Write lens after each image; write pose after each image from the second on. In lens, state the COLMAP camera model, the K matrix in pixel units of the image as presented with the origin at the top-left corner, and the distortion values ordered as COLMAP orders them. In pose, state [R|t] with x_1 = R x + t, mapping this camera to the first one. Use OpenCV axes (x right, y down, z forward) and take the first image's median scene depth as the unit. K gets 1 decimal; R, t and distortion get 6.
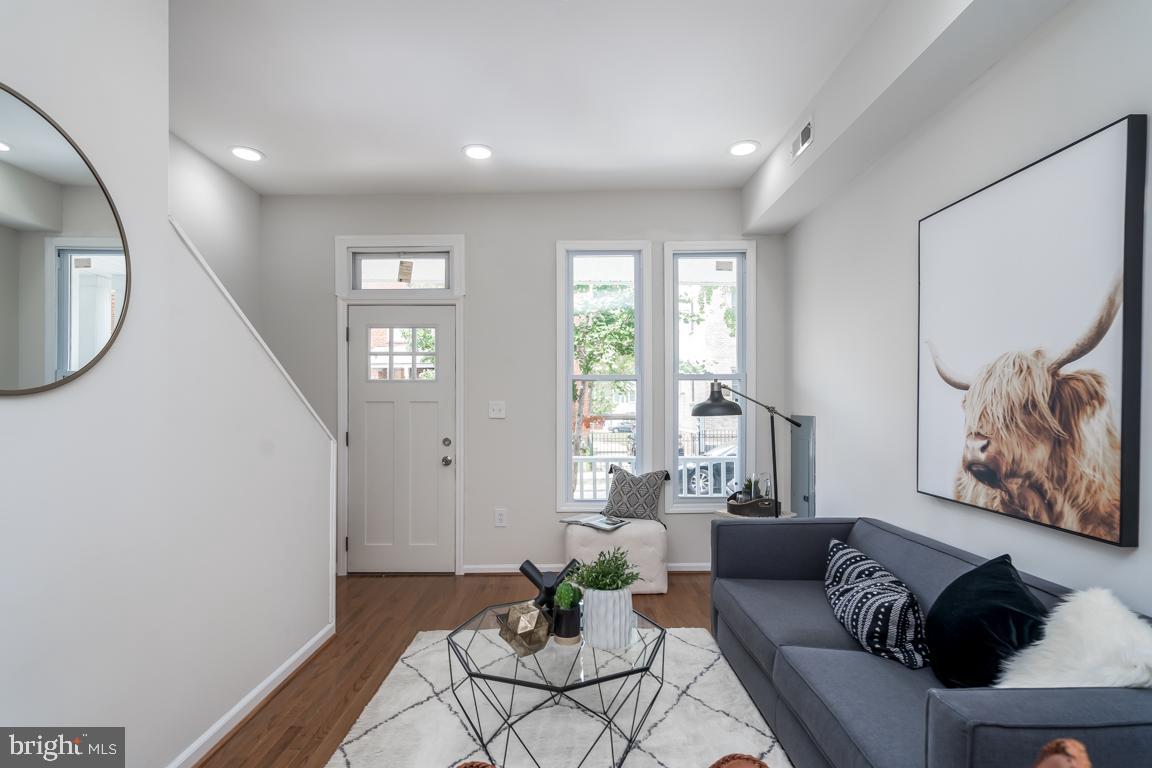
lens RADIAL K [[537.8, 0, 565.5], [0, 537.8, 414.2], [0, 0, 1]] dist [-0.000593, 0.001320]
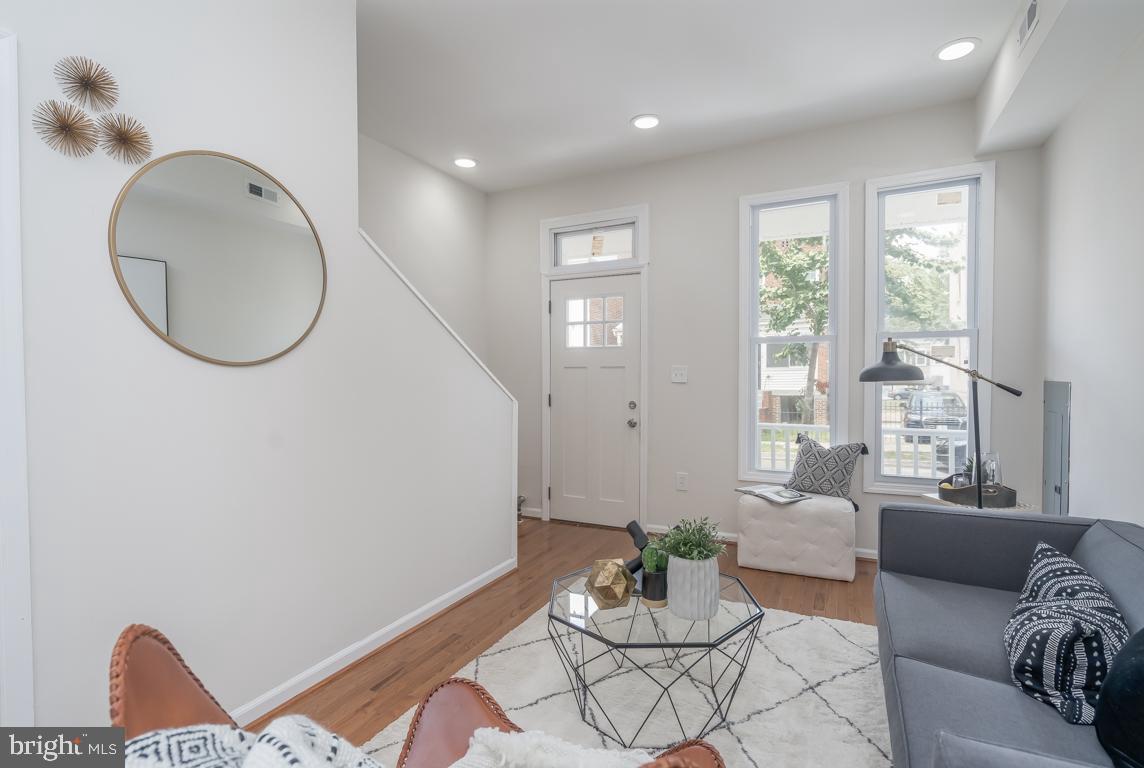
lens RADIAL K [[534.1, 0, 589.4], [0, 534.1, 388.5], [0, 0, 1]] dist [-0.000593, 0.001320]
pose [[0.903610, 0.010162, -0.428235, 0.258875], [-0.002304, 0.999819, 0.018866, -0.000313], [0.428349, -0.016061, 0.903471, 0.040724]]
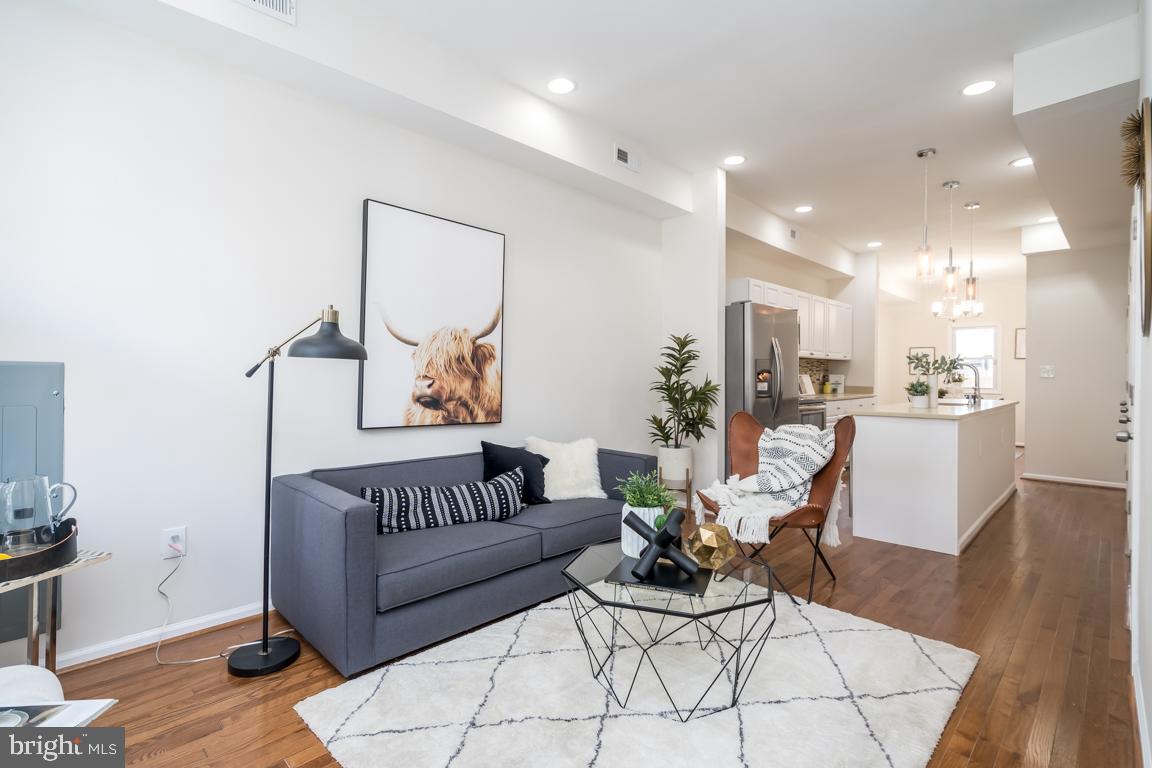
lens RADIAL K [[537.8, 0, 577.2], [0, 537.8, 378.6], [0, 0, 1]] dist [-0.000593, 0.001320]
pose [[-0.711387, -0.002841, 0.702795, -0.517979], [0.003564, 0.999964, 0.007650, 0.029282], [-0.702792, 0.007946, -0.711351, 1.576854]]
